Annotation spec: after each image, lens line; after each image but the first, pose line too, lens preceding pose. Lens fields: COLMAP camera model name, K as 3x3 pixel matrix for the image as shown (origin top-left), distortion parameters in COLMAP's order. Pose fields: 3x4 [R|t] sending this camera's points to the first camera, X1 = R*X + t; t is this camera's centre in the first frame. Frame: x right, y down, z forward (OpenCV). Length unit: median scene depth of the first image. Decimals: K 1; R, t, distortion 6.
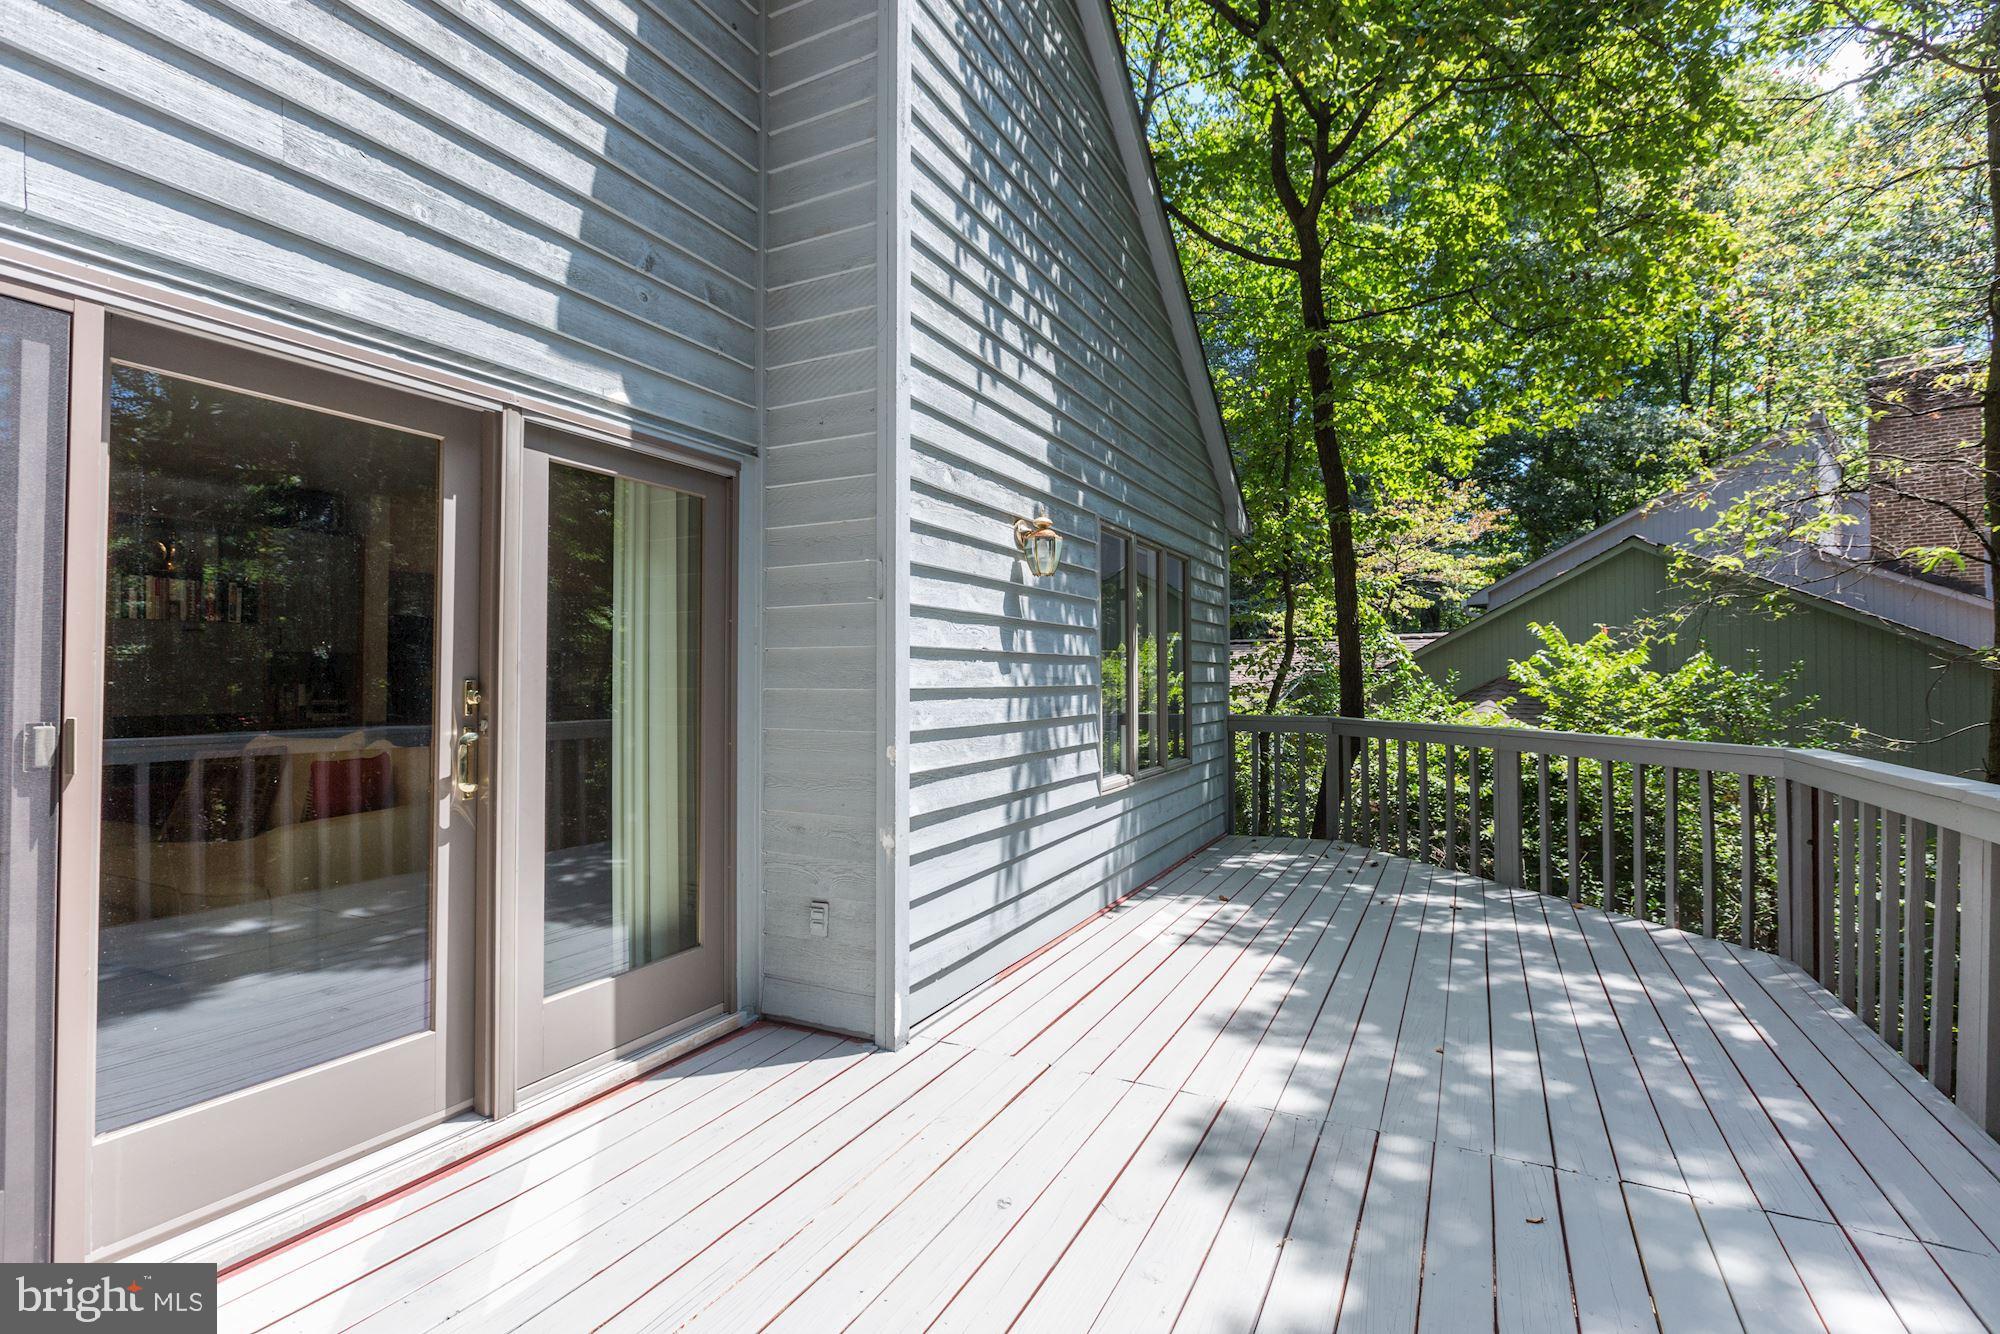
lens RADIAL K [[931.6, 0, 998.6], [0, 931.6, 663.9], [0, 0, 1]] dist [-0.000435, -0.000728]
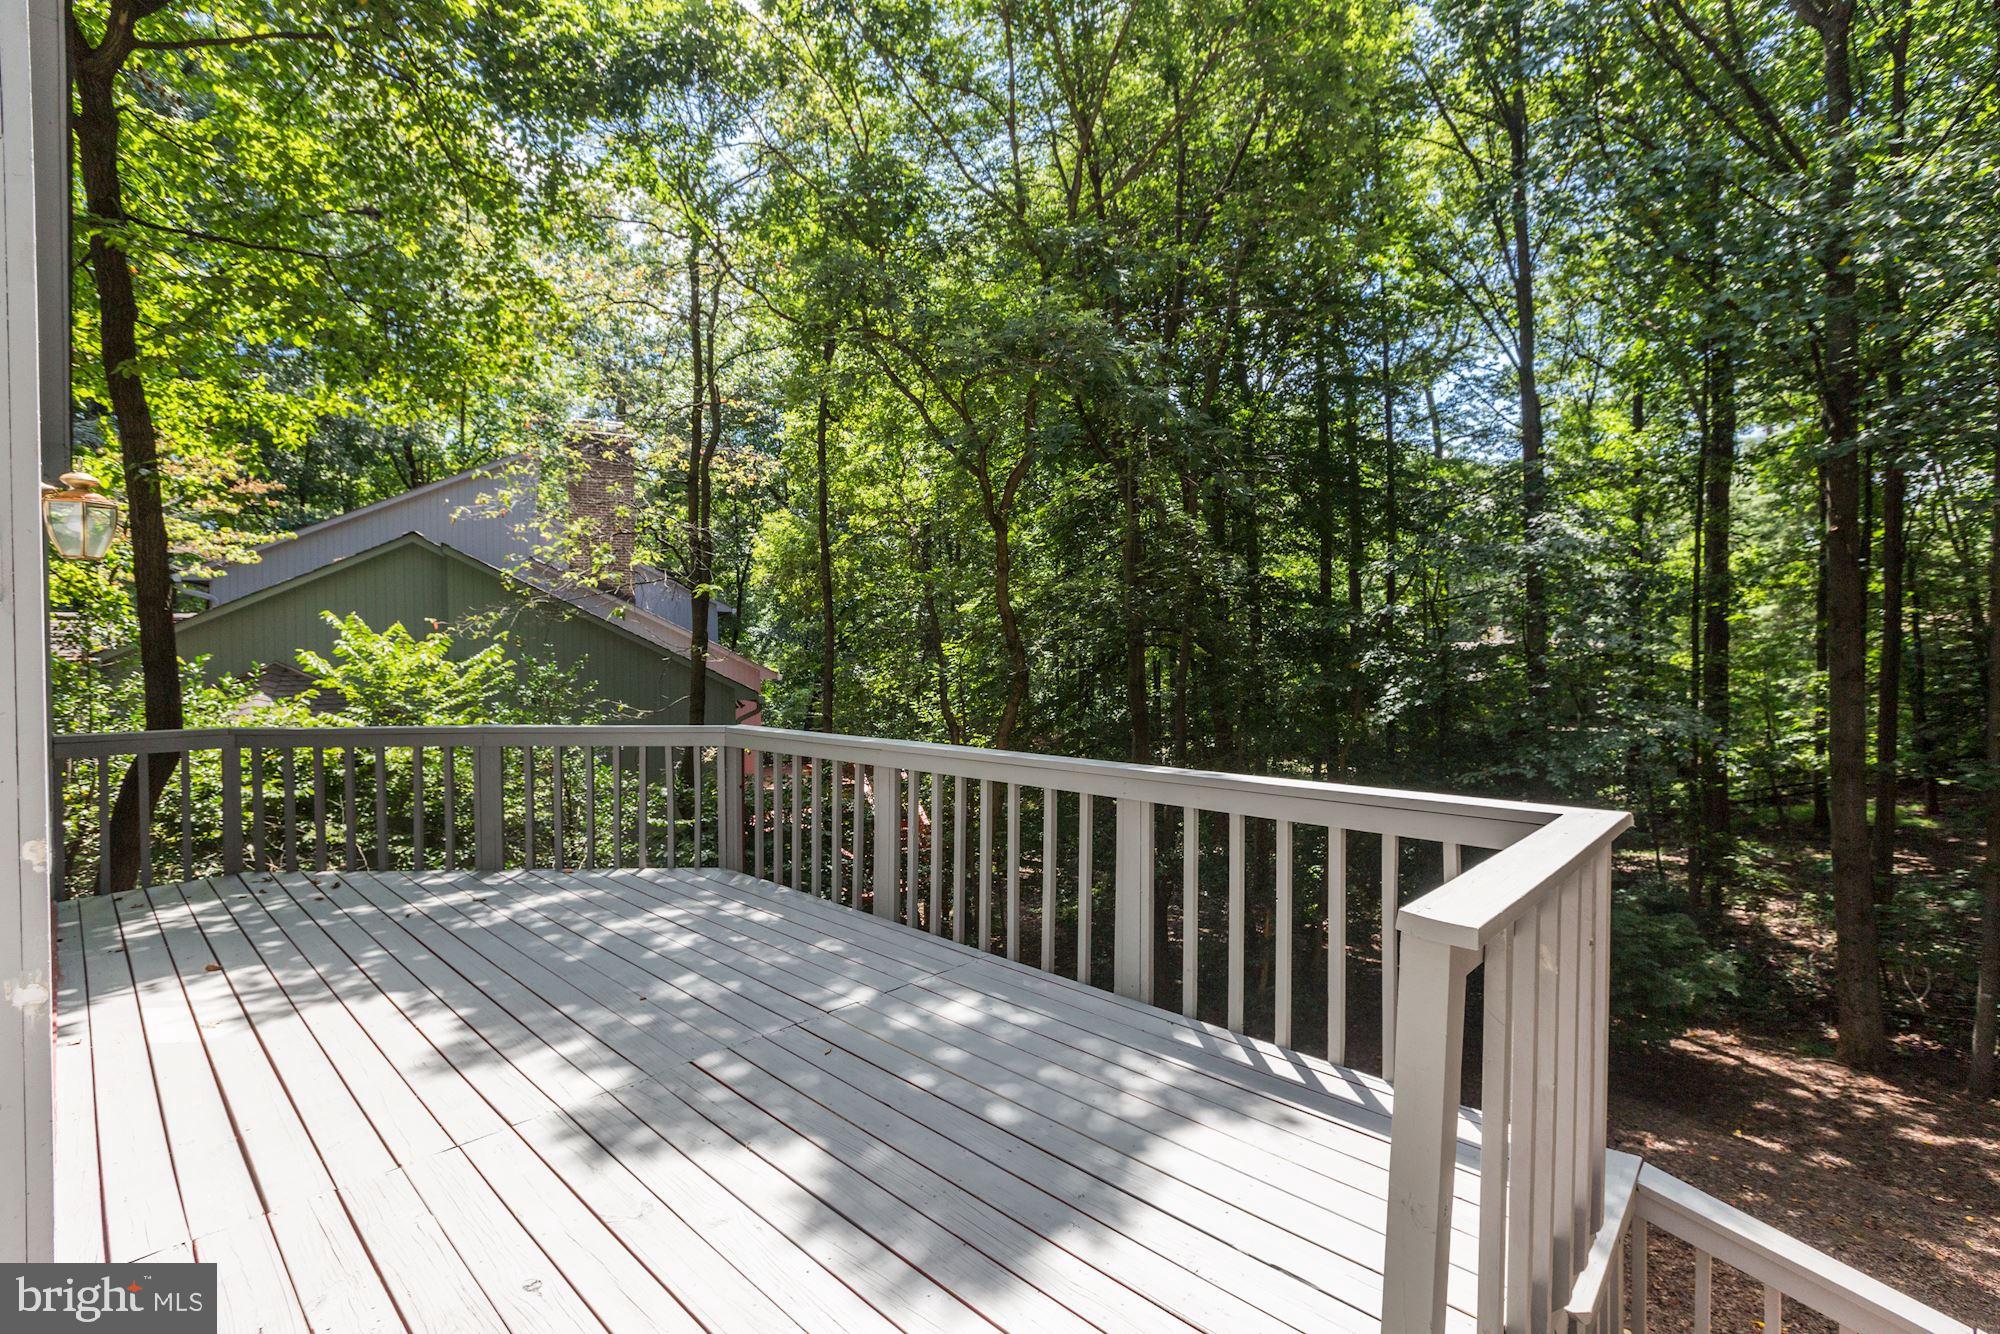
lens RADIAL K [[955.5, 0, 1008.8], [0, 955.5, 659.6], [0, 0, 1]] dist [-0.027522, 0.025333]
pose [[0.242540, -0.010530, 0.970084, -0.545022], [-0.011140, 0.999845, 0.013639, -0.041729], [-0.970077, -0.014115, 0.242385, 0.221735]]
